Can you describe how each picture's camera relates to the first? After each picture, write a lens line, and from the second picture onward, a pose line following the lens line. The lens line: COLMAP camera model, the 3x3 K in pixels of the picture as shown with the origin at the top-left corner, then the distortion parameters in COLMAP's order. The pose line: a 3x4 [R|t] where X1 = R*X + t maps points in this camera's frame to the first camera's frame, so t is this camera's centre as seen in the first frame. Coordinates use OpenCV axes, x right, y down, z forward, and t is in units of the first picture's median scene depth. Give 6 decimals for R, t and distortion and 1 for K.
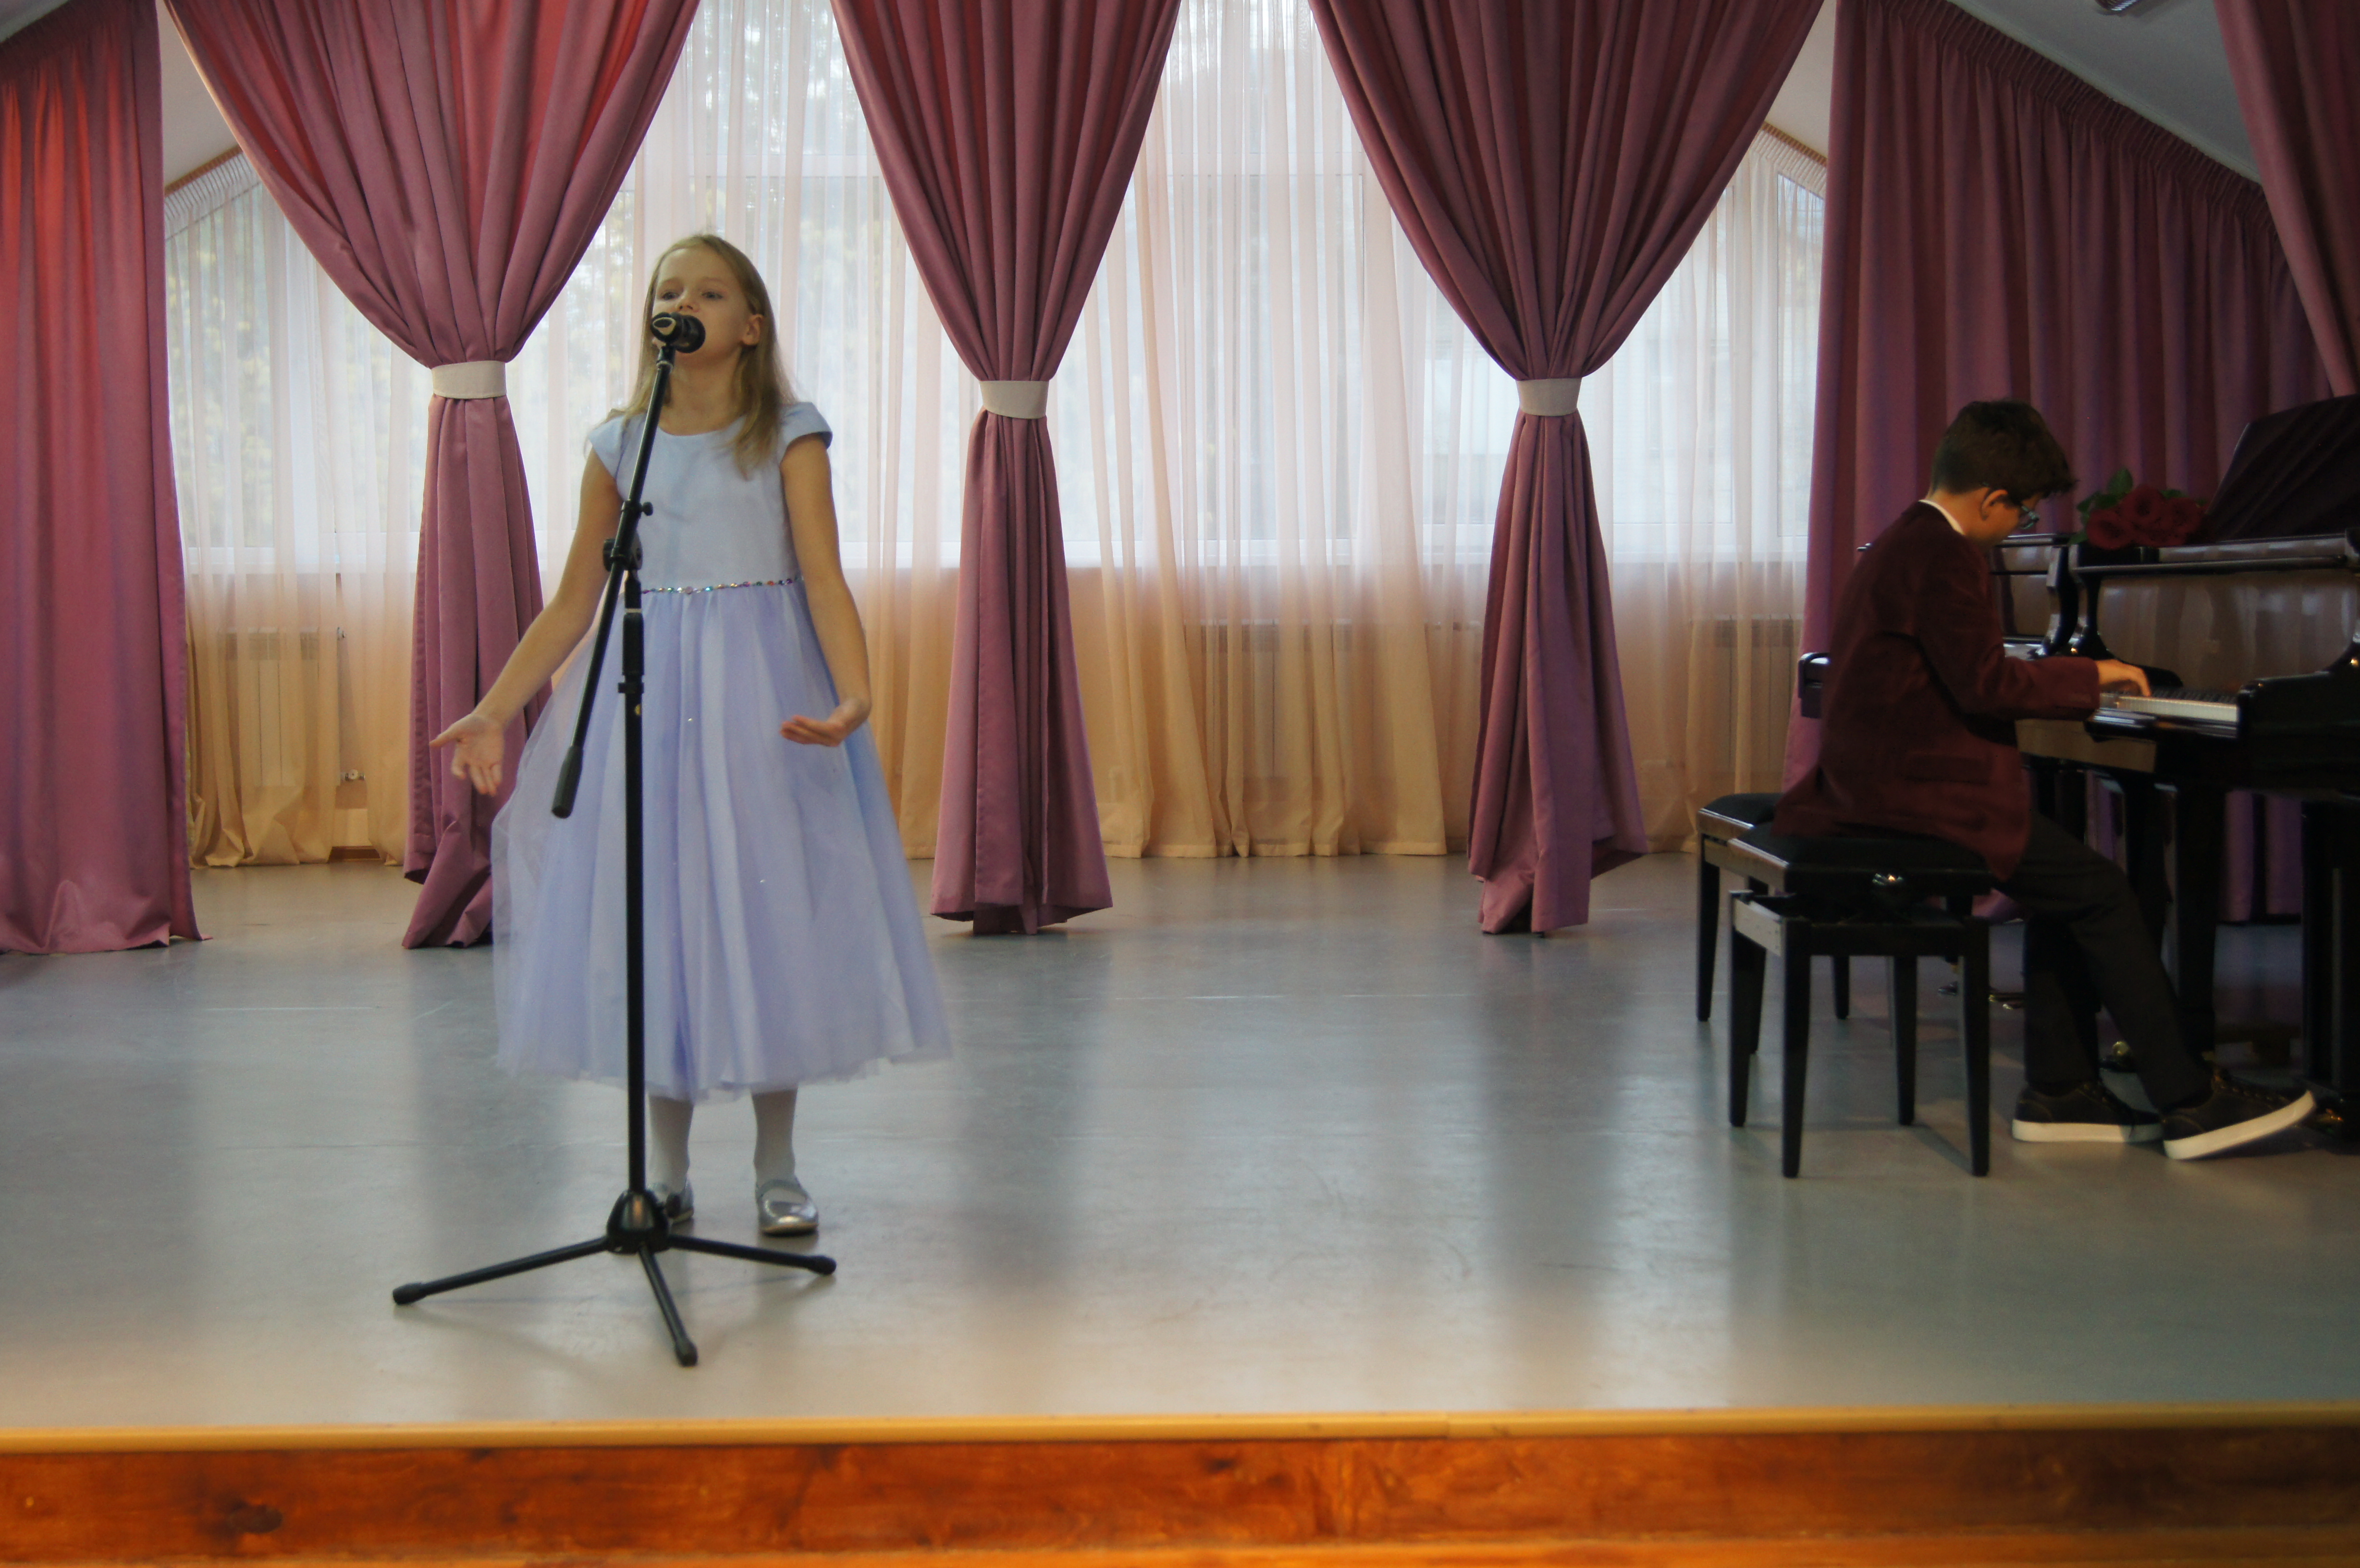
lens RADIAL K [[3432.3, 0, 1180.0], [0, 3432.3, 784.0], [0, 0, 1]] dist [-0.022823, -0.029921]
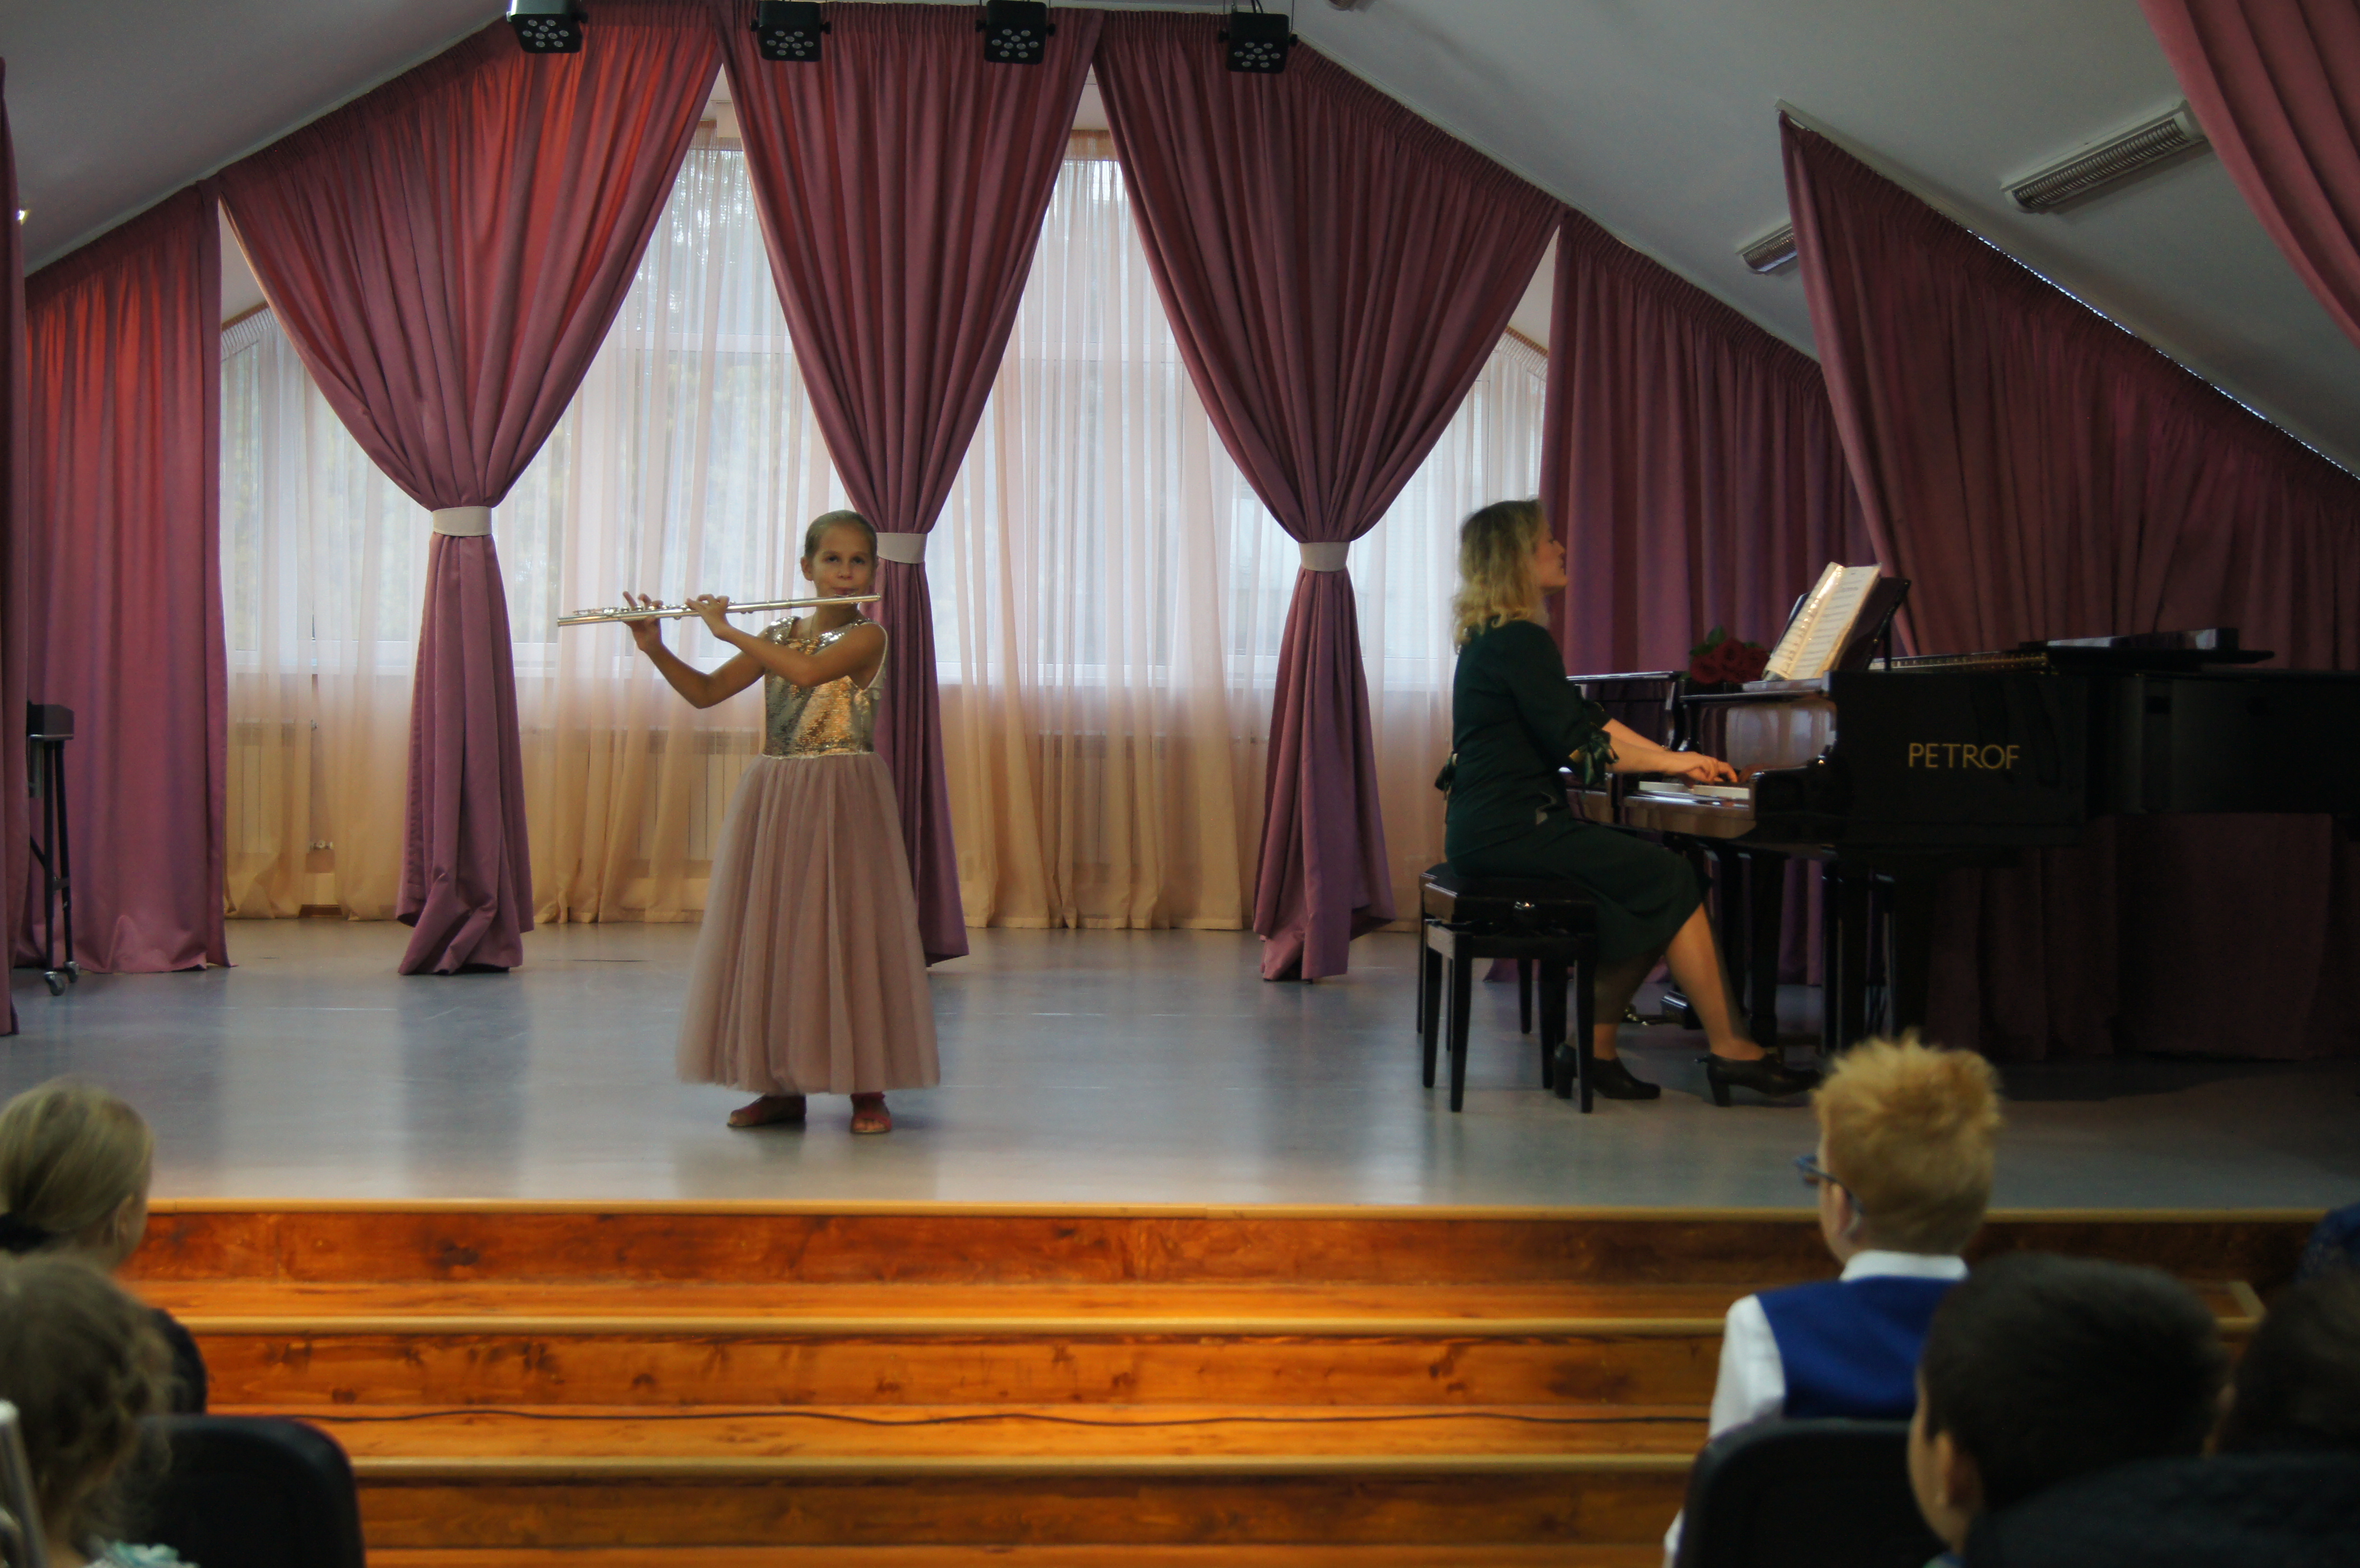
lens RADIAL K [[3441.3, 0, 1180.0], [0, 3441.3, 784.0], [0, 0, 1]] dist [-0.020422, -0.022186]
pose [[0.998409, 0.021720, 0.052044, -0.009583], [-0.019776, 0.999098, -0.037568, 0.019733], [-0.052813, 0.036479, 0.997938, -0.260349]]
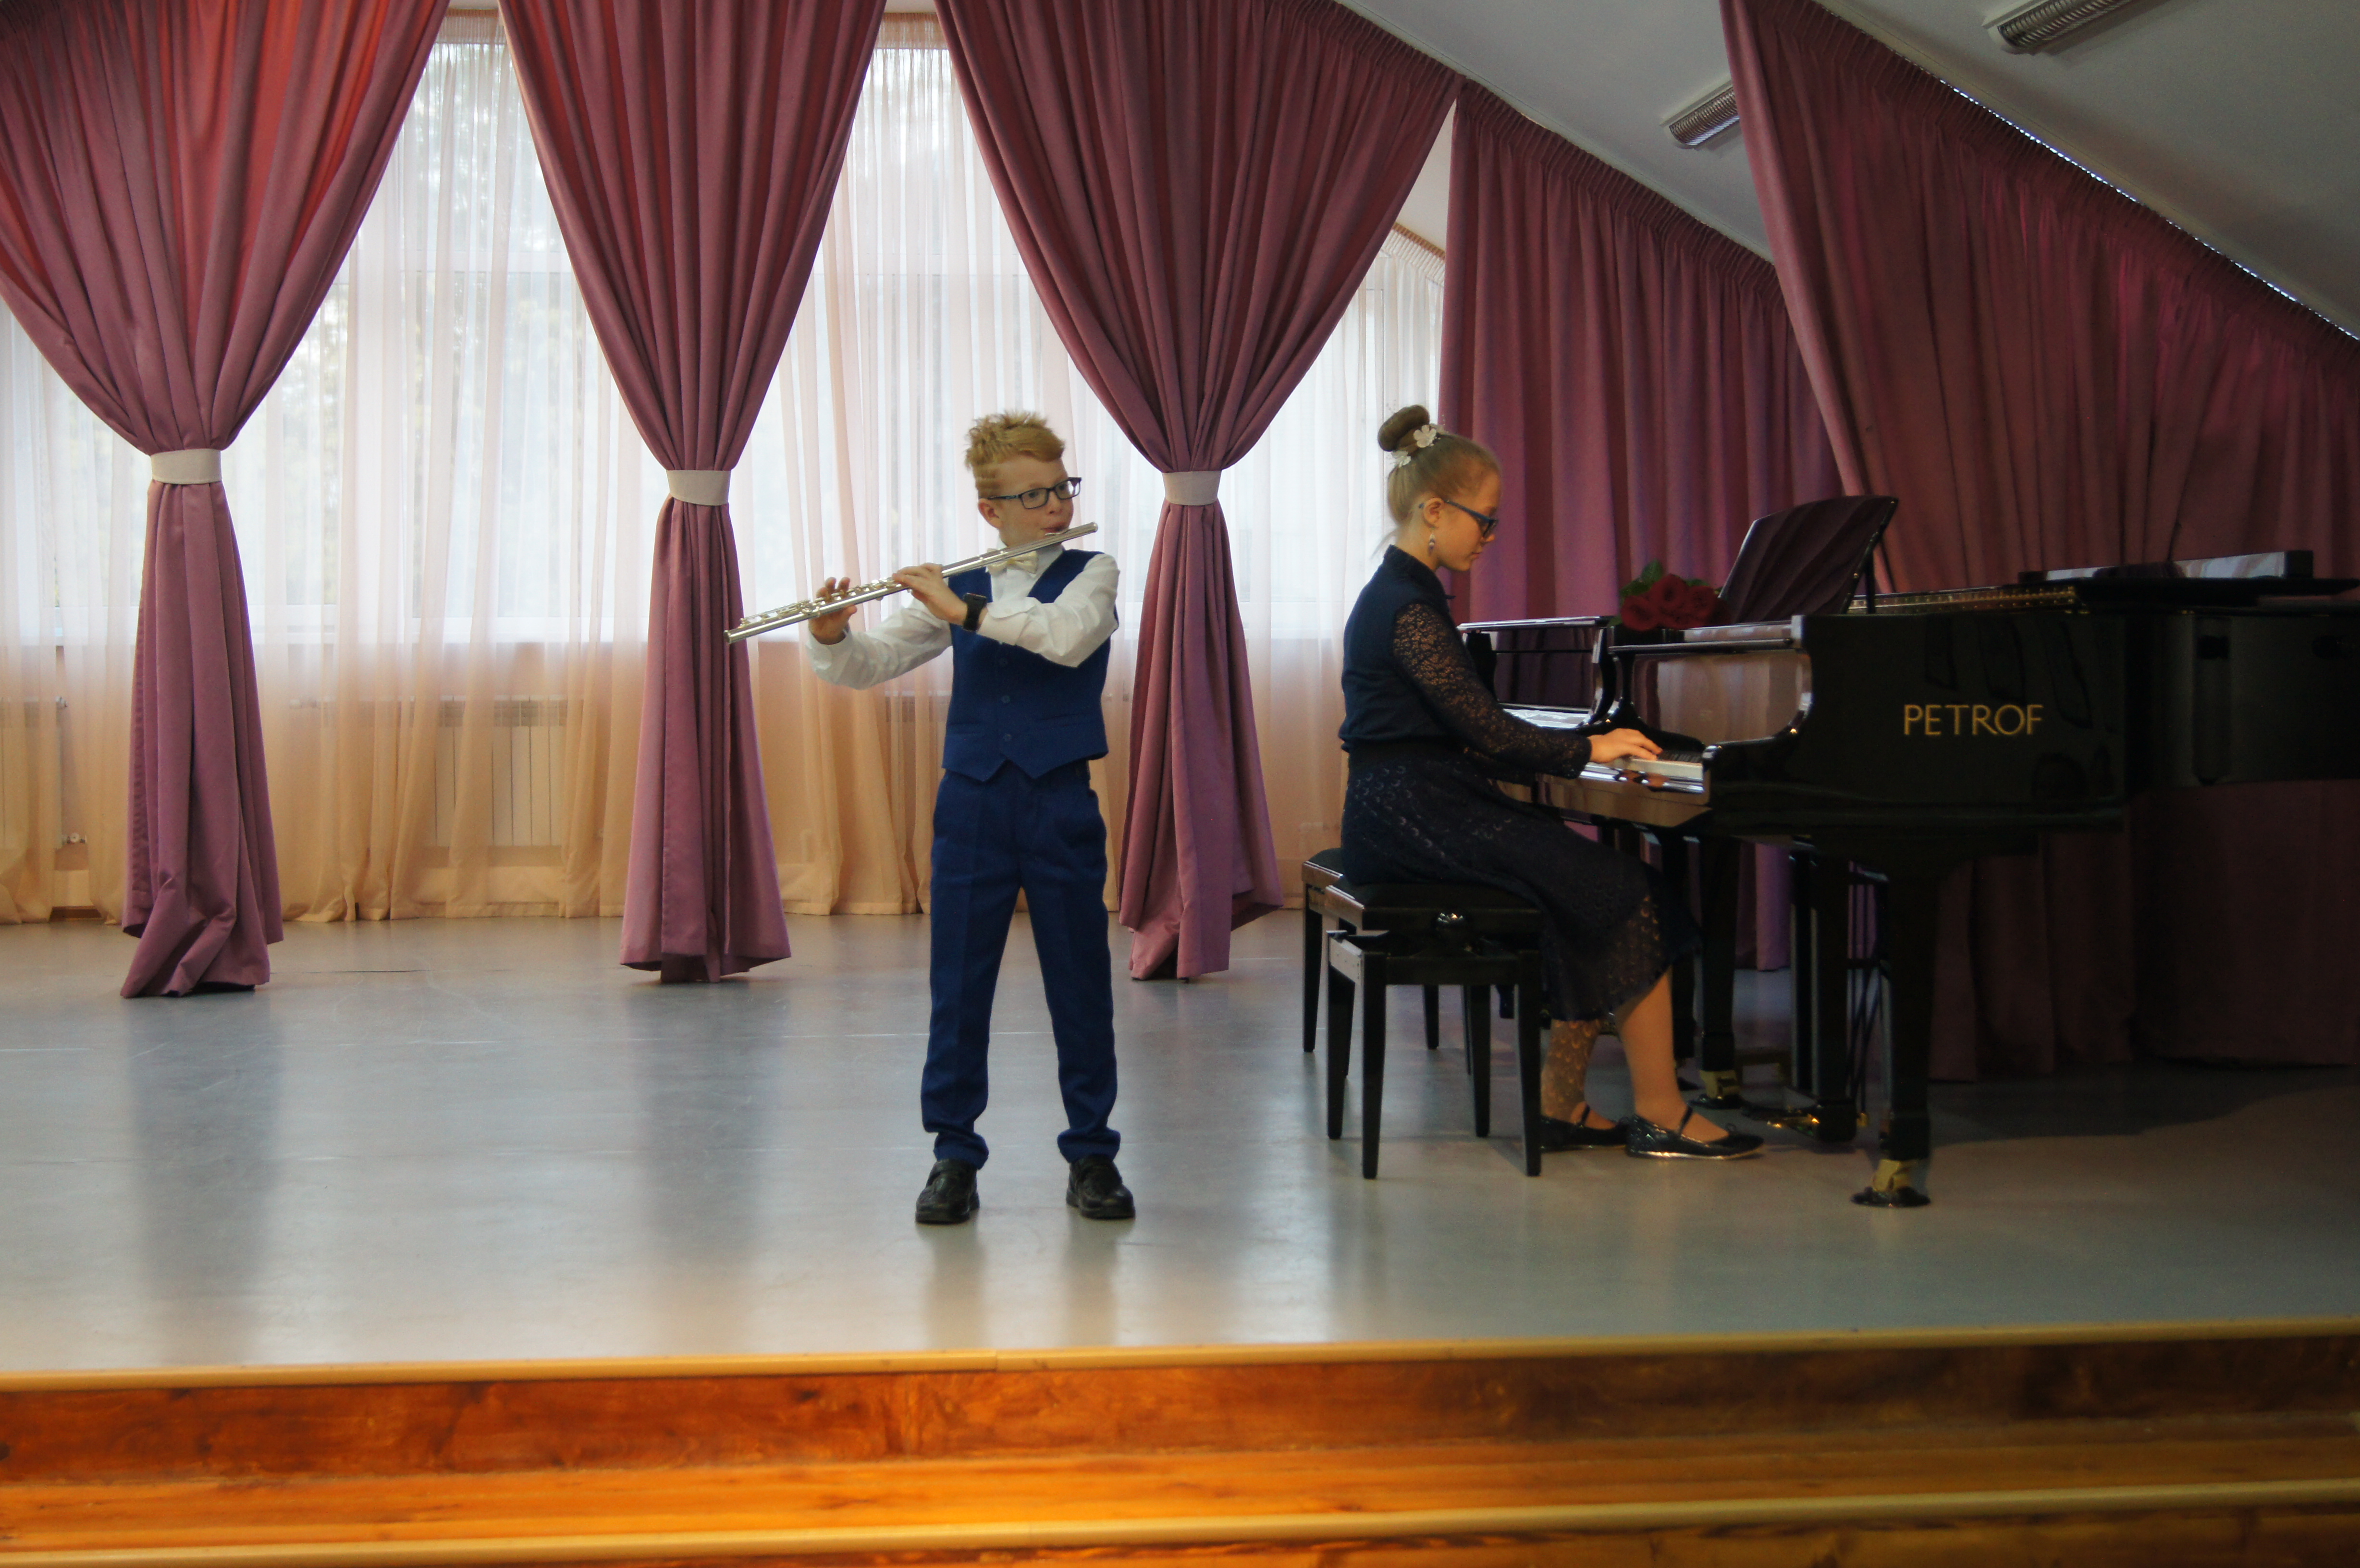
lens RADIAL K [[3432.3, 0, 1180.0], [0, 3432.3, 784.0], [0, 0, 1]] dist [-0.022823, -0.029921]
pose [[0.997153, -0.000559, 0.075397, 0.021483], [0.002120, 0.999785, -0.020627, 0.004014], [-0.075369, 0.020728, 0.996940, -0.087768]]
